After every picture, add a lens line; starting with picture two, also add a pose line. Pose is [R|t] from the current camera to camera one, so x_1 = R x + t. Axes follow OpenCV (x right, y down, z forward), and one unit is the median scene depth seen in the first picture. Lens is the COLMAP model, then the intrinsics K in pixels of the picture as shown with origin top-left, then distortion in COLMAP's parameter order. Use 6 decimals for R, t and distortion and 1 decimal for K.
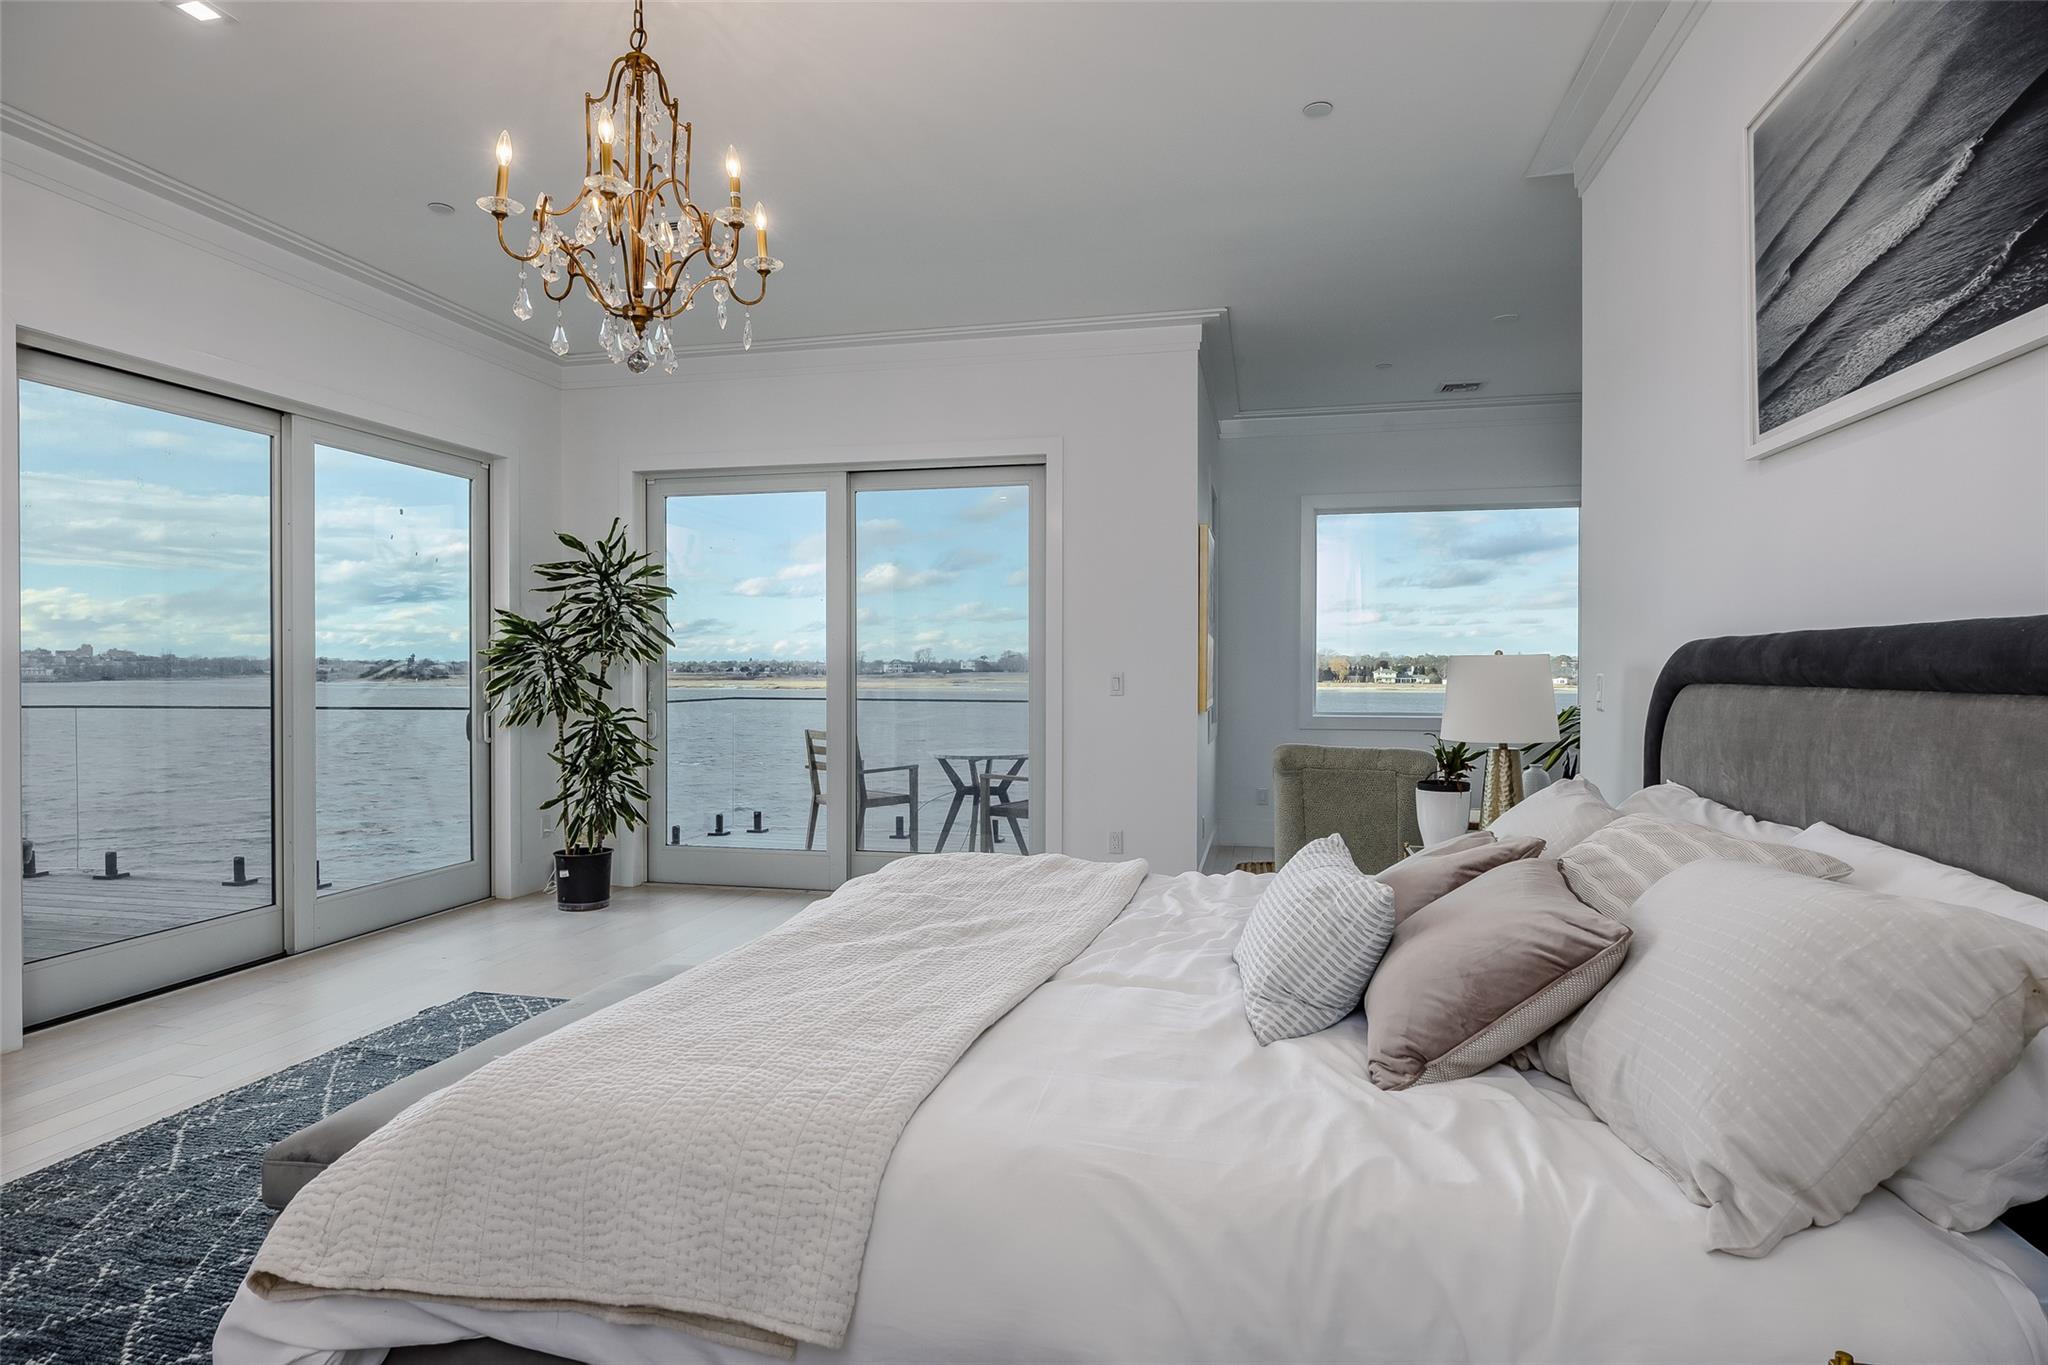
lens RADIAL K [[1129.2, 0, 1029.1], [0, 1129.2, 674.0], [0, 0, 1]] dist [0.003309, -0.000468]
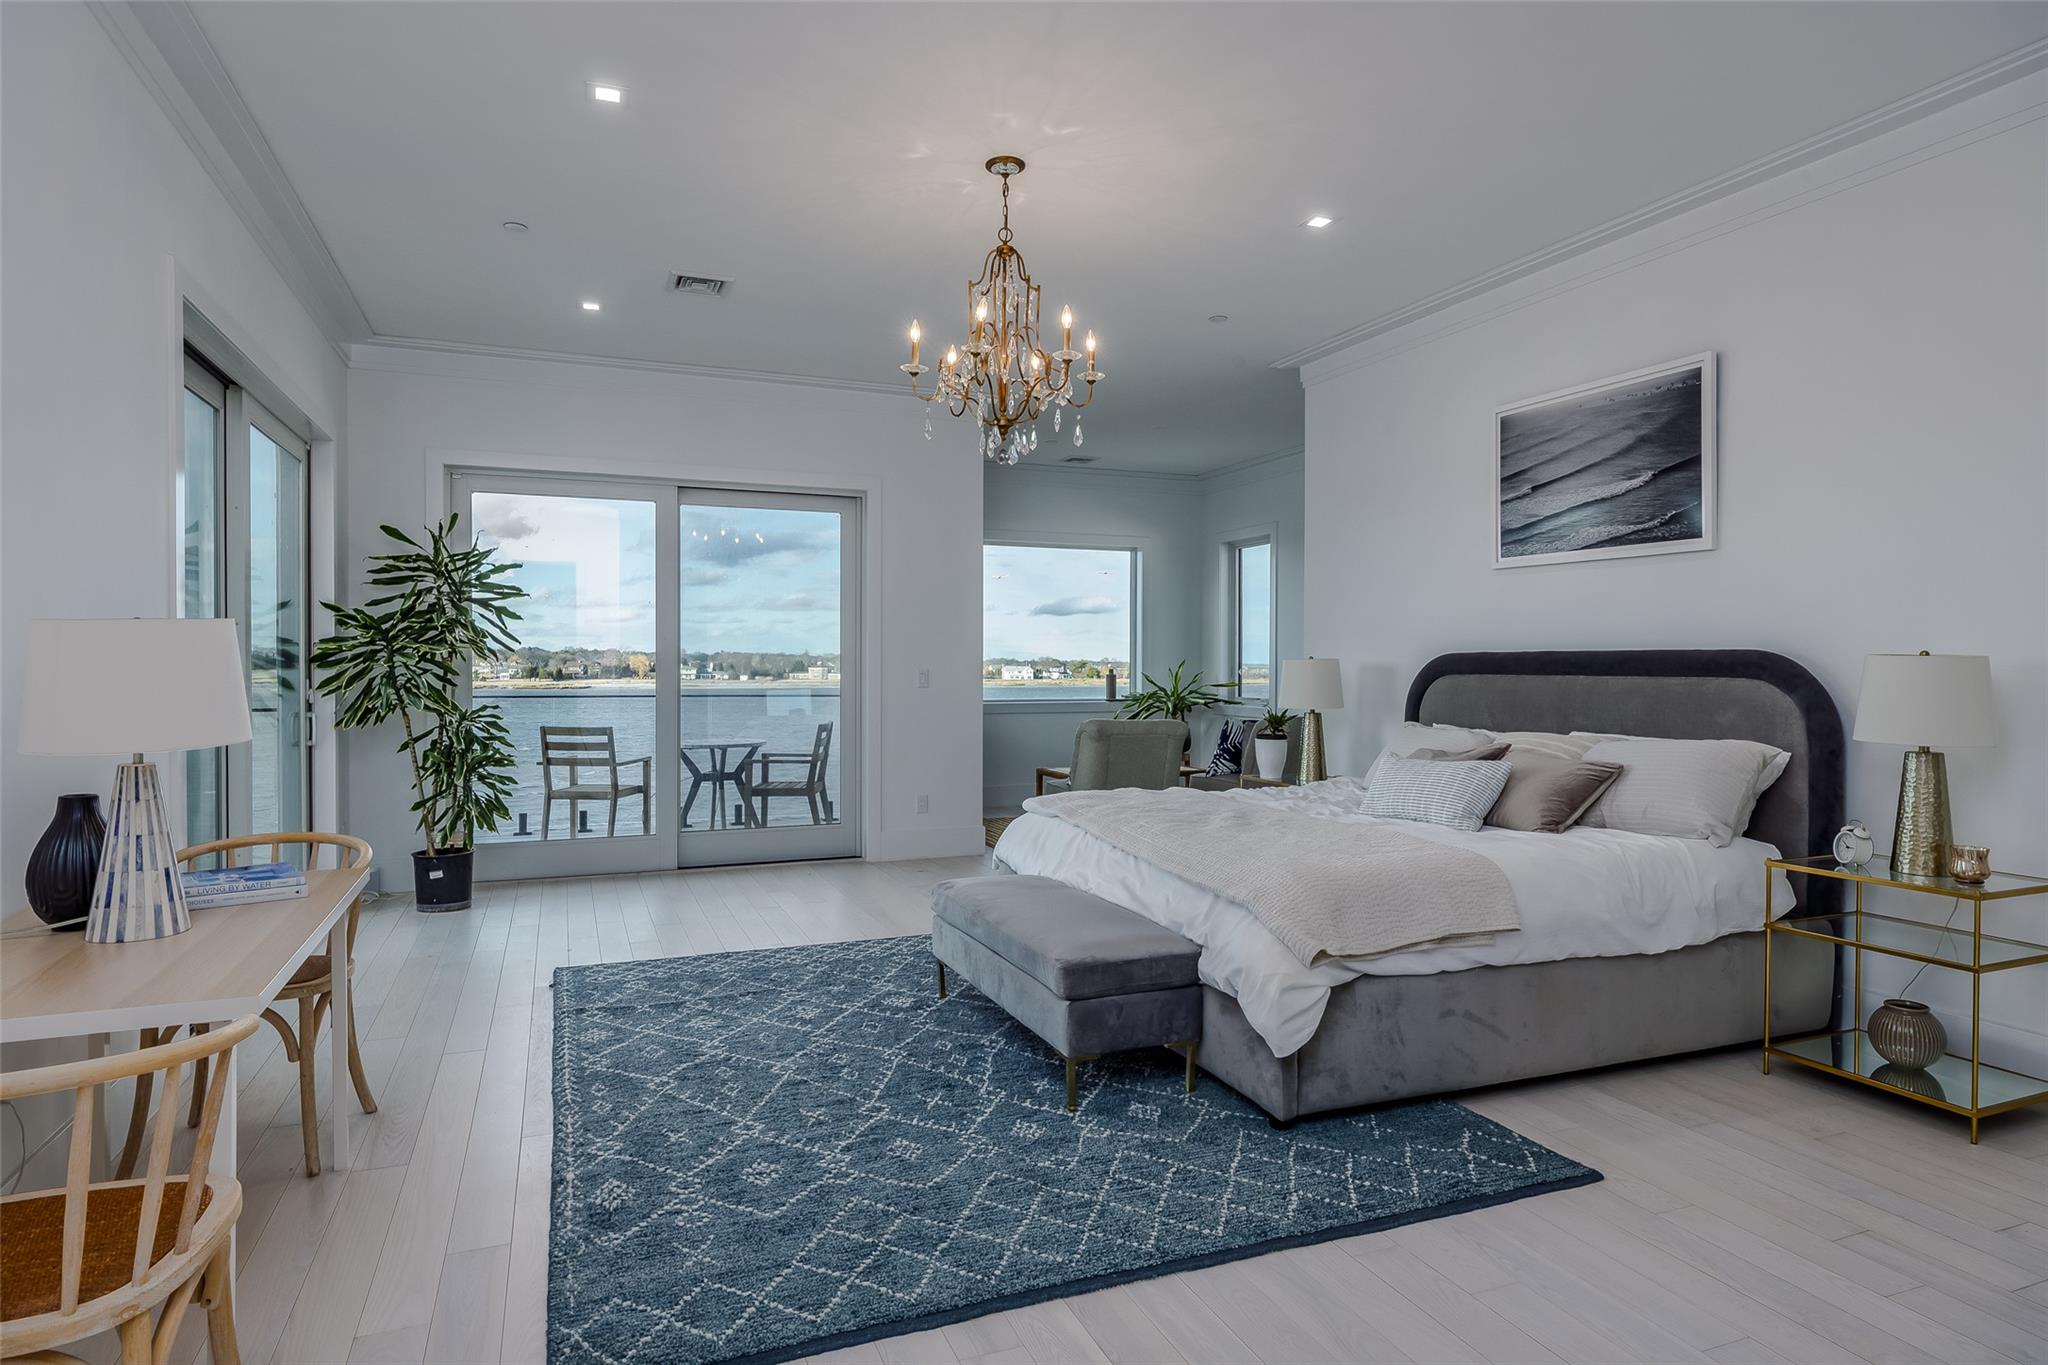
lens RADIAL K [[1129.2, 0, 1029.1], [0, 1129.2, 674.0], [0, 0, 1]] dist [0.003309, -0.000468]
pose [[0.818477, -0.002875, 0.574532, -0.847272], [0.001095, 0.999993, 0.003444, -0.000329], [-0.574538, -0.002189, 0.818475, -0.152994]]
